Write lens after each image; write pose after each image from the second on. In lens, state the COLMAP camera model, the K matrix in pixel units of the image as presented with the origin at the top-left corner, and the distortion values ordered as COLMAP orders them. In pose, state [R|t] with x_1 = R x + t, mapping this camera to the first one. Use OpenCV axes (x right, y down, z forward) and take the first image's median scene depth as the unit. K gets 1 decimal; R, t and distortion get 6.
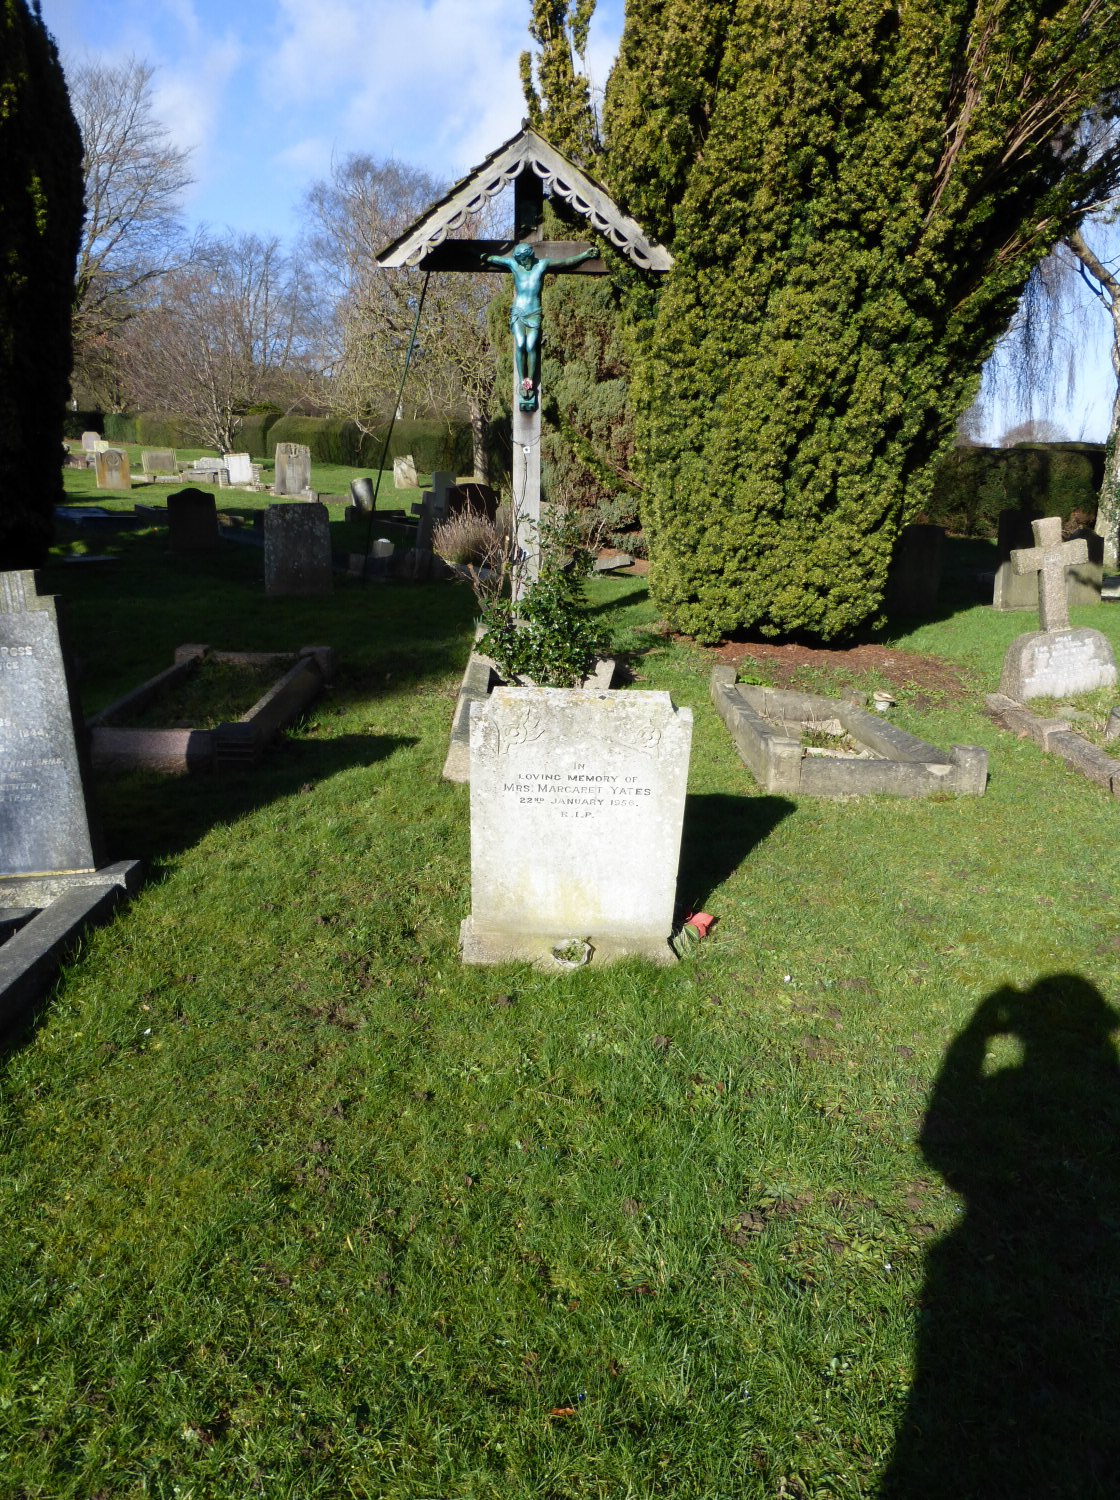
lens RADIAL K [[1098.5, 0, 556.9], [0, 1098.5, 751.0], [0, 0, 1]] dist [-0.037180, 0.034929]
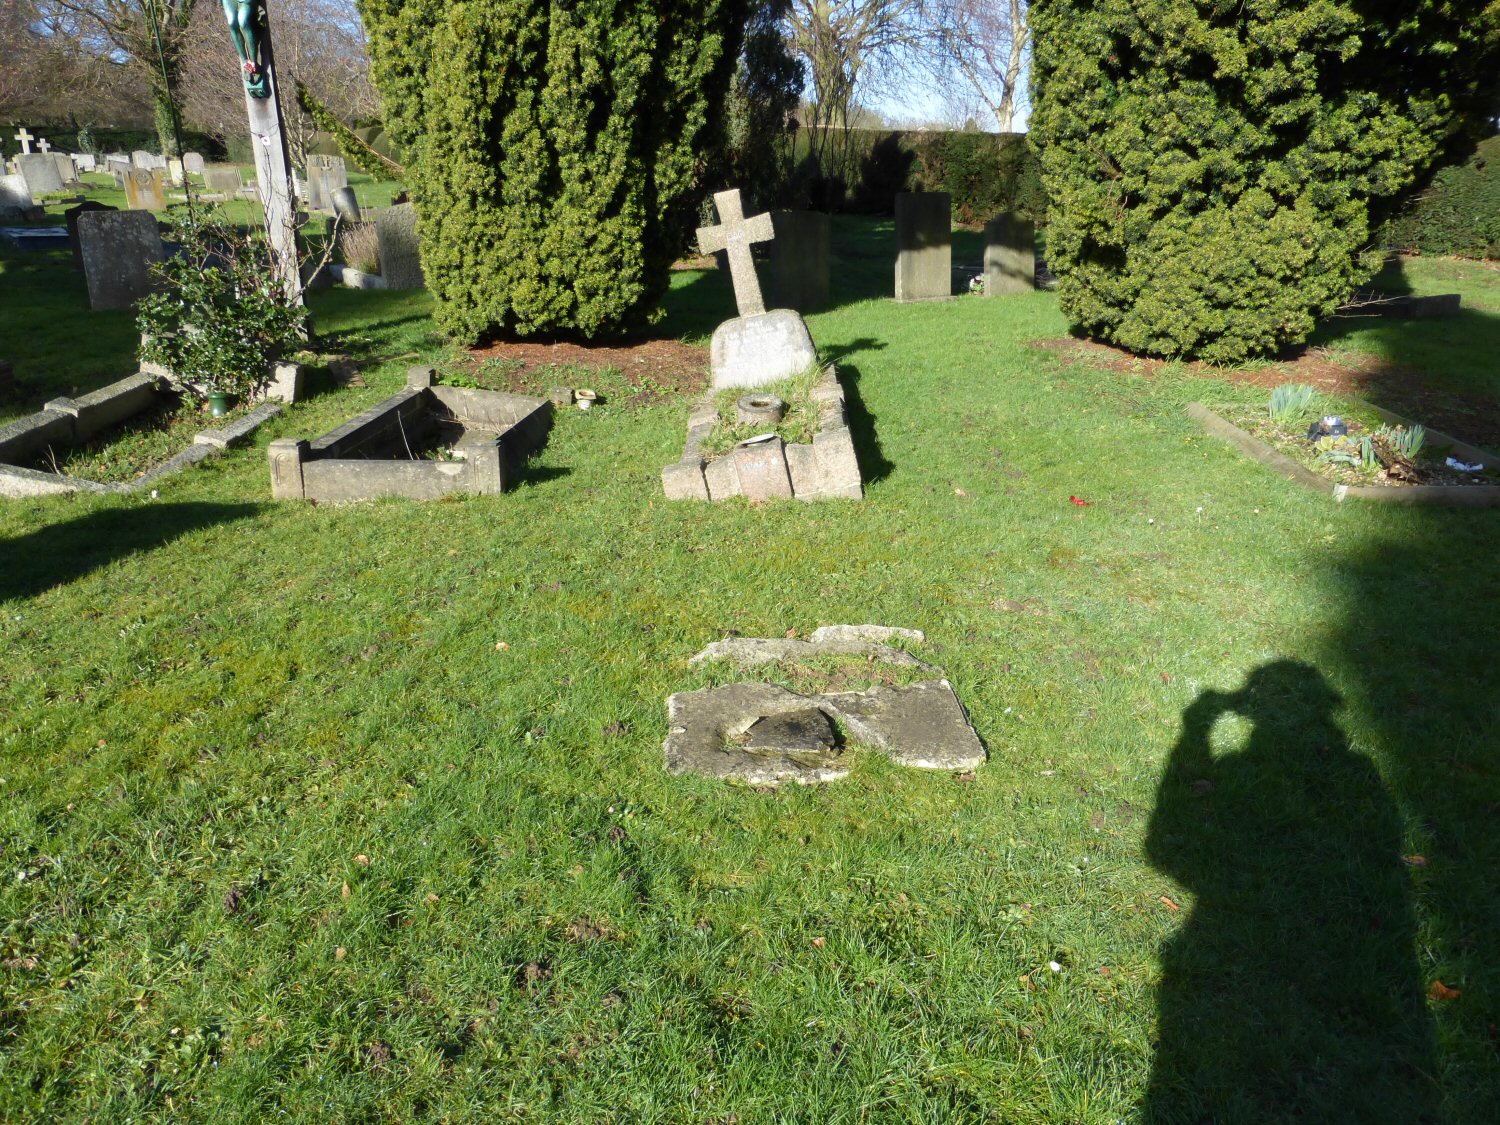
lens RADIAL K [[1098.5, 0, 757.0], [0, 1098.5, 568.9], [0, 0, 1]] dist [-0.037180, 0.034929]
pose [[0.999500, -0.031611, 0.001129, 0.405095], [0.031381, 0.995443, 0.090044, 0.017537], [-0.003970, -0.089964, 0.995937, 0.050120]]
